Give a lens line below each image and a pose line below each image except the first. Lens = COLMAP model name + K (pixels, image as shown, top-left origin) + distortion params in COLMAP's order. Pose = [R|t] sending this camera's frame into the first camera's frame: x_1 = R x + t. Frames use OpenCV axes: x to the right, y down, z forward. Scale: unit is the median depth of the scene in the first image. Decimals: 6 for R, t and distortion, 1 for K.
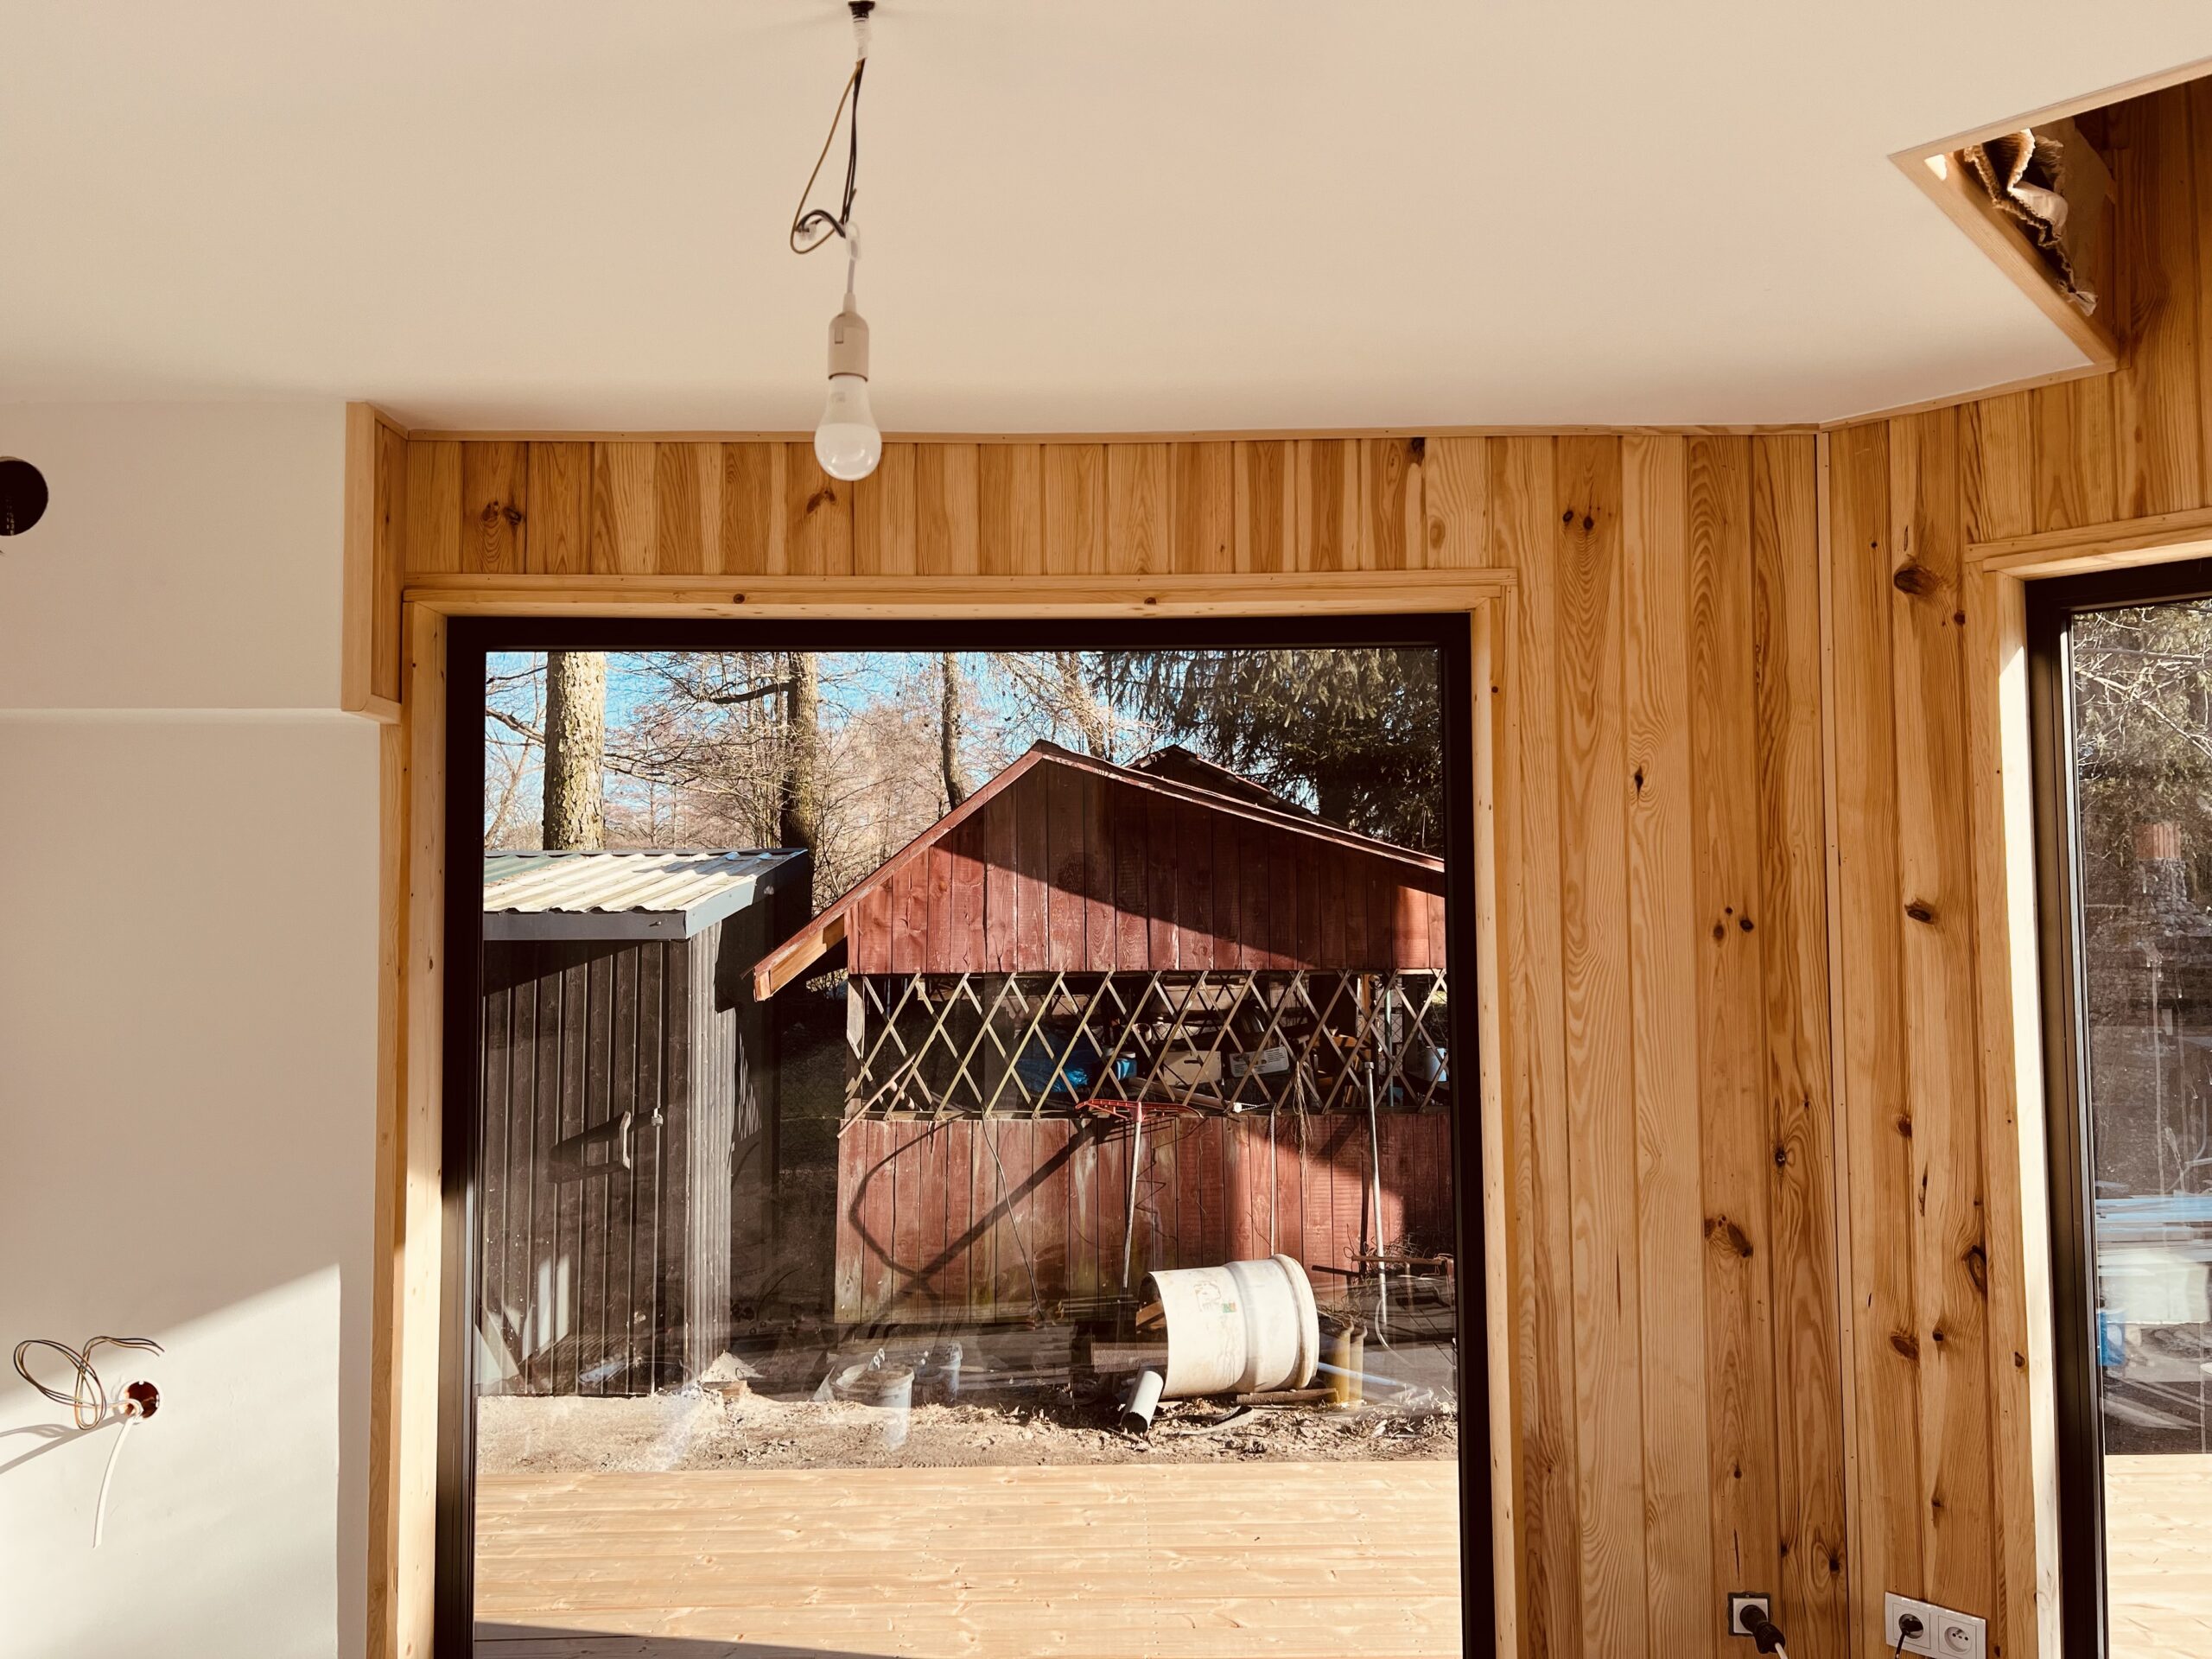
lens RADIAL K [[1679.0, 0, 1113.6], [0, 1679.0, 819.6], [0, 0, 1]] dist [0.054989, -0.061540]
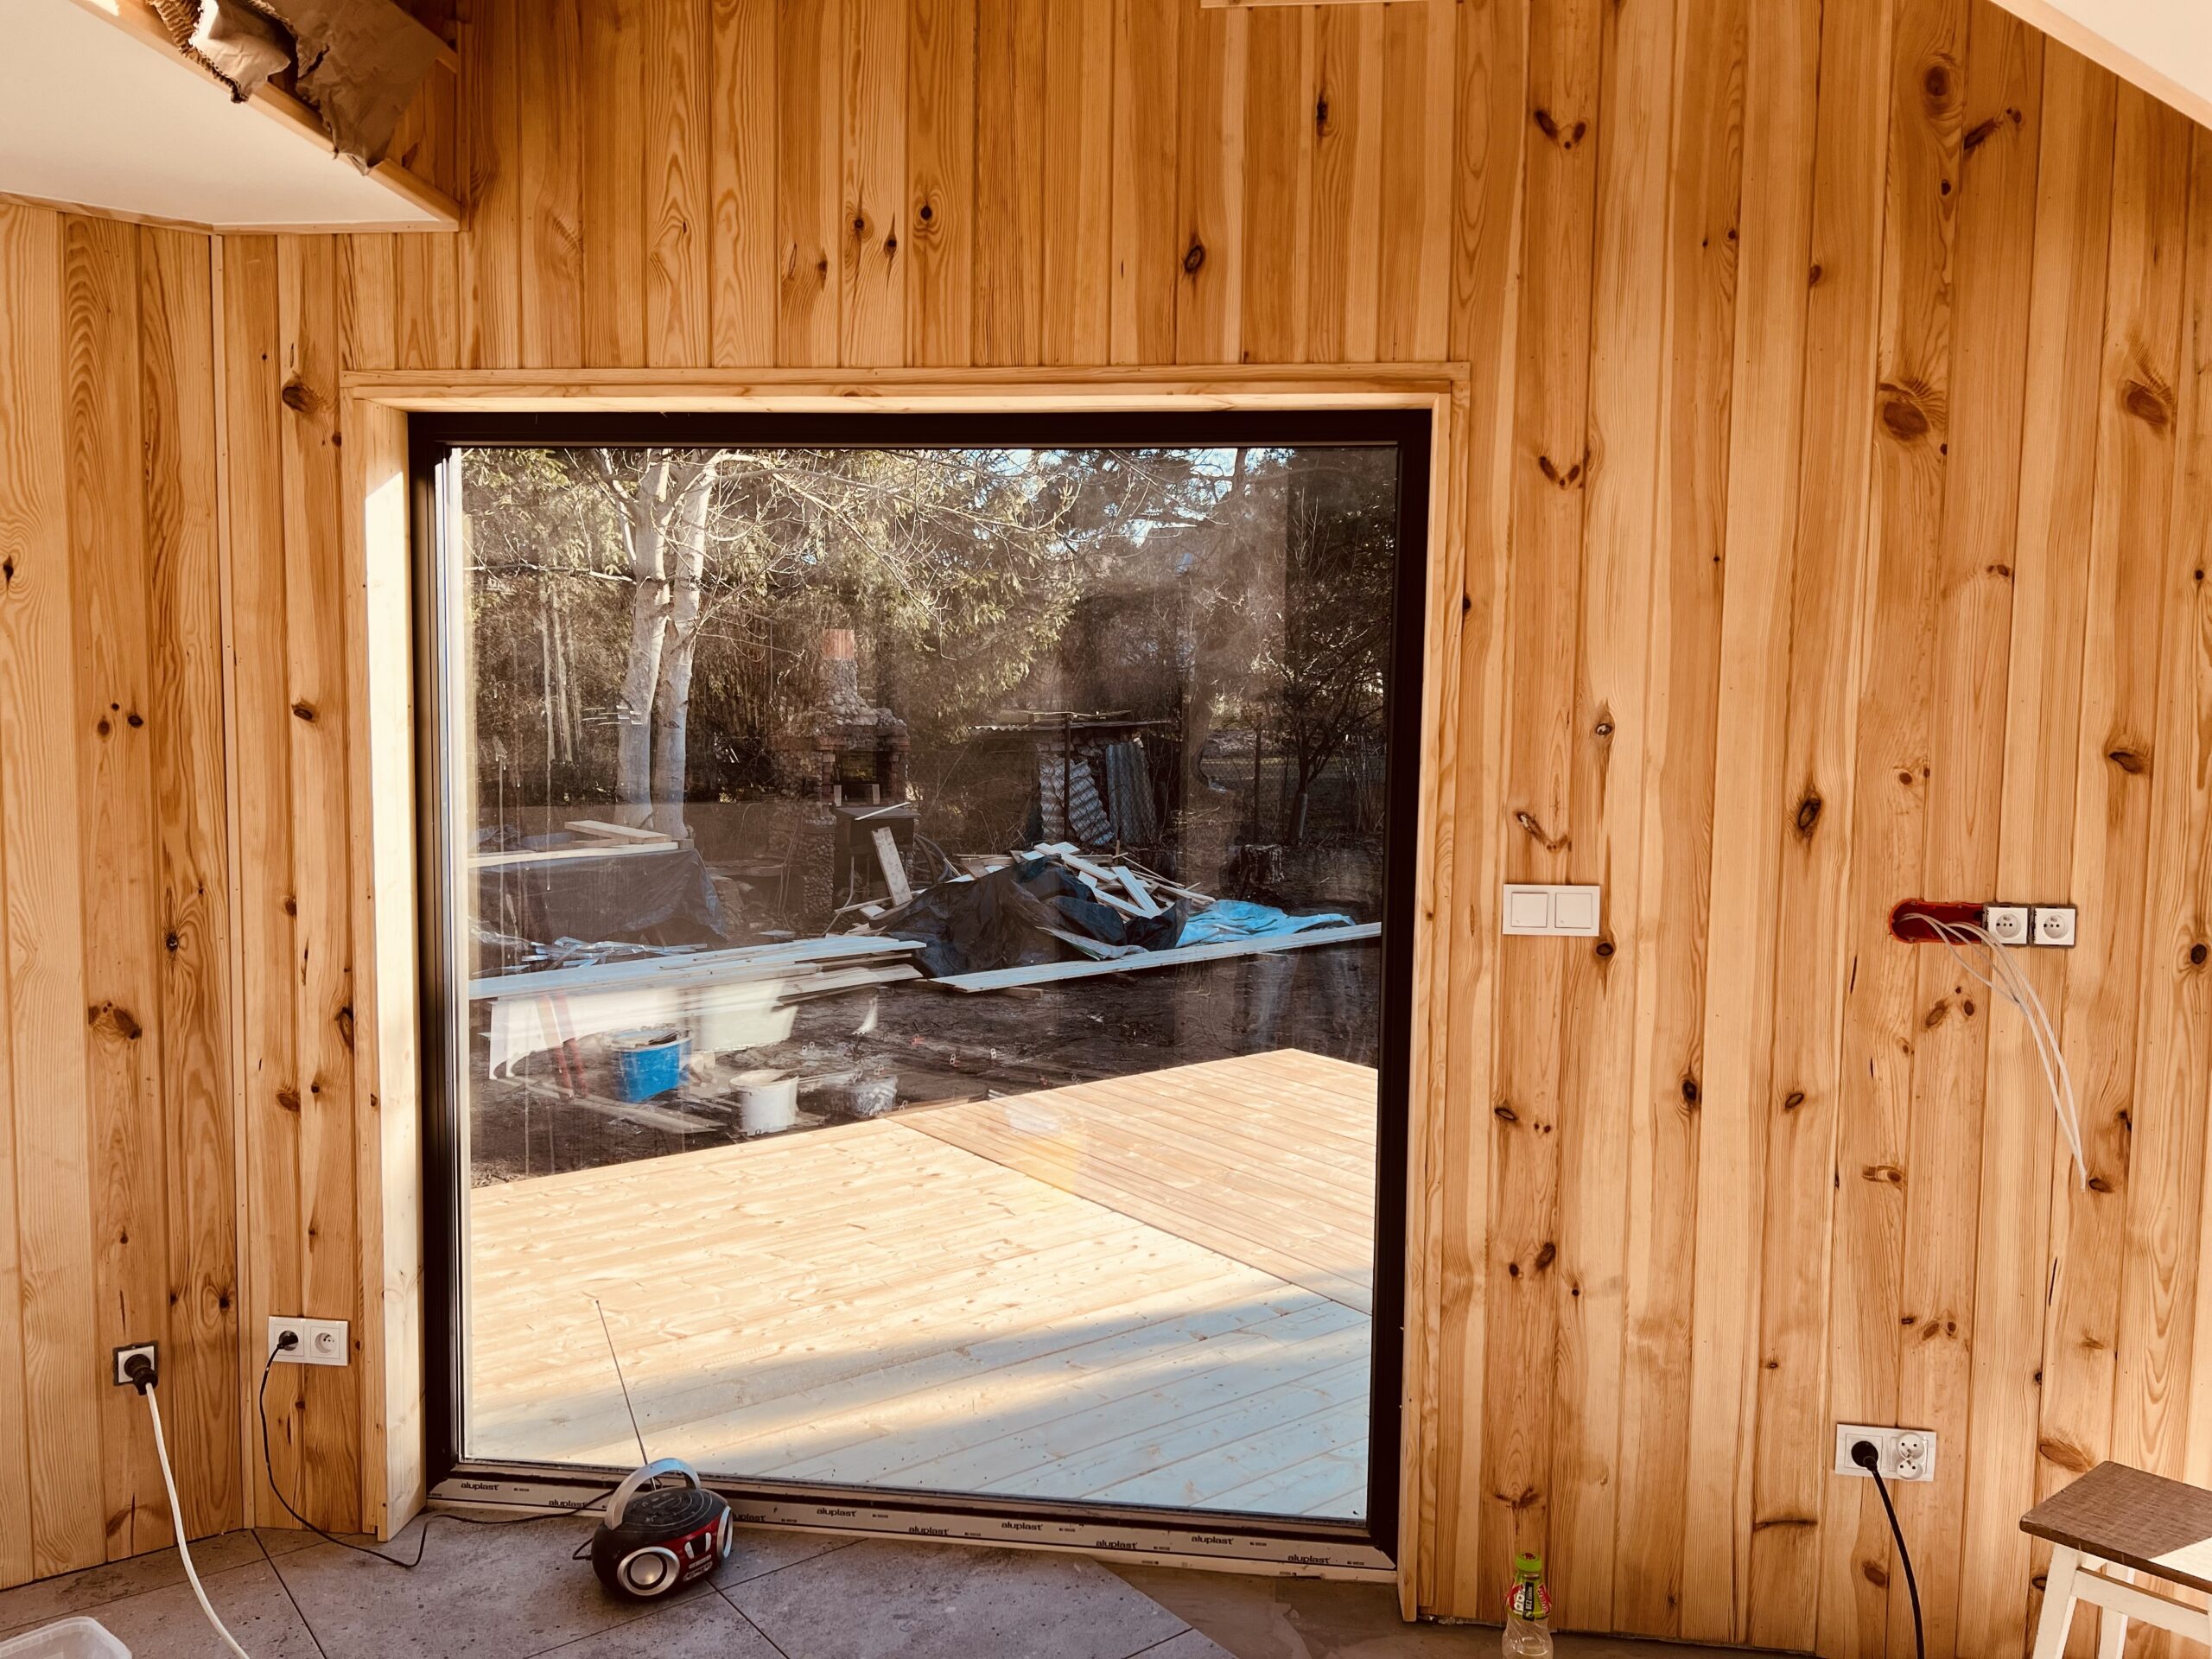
lens RADIAL K [[1672.1, 0, 1106.7], [0, 1672.1, 834.3], [0, 0, 1]] dist [0.066964, -0.073226]
pose [[0.788337, -0.031534, 0.614435, 0.208322], [-0.053826, 0.991321, 0.119938, -0.024366], [-0.612885, -0.127624, 0.779797, -0.167179]]
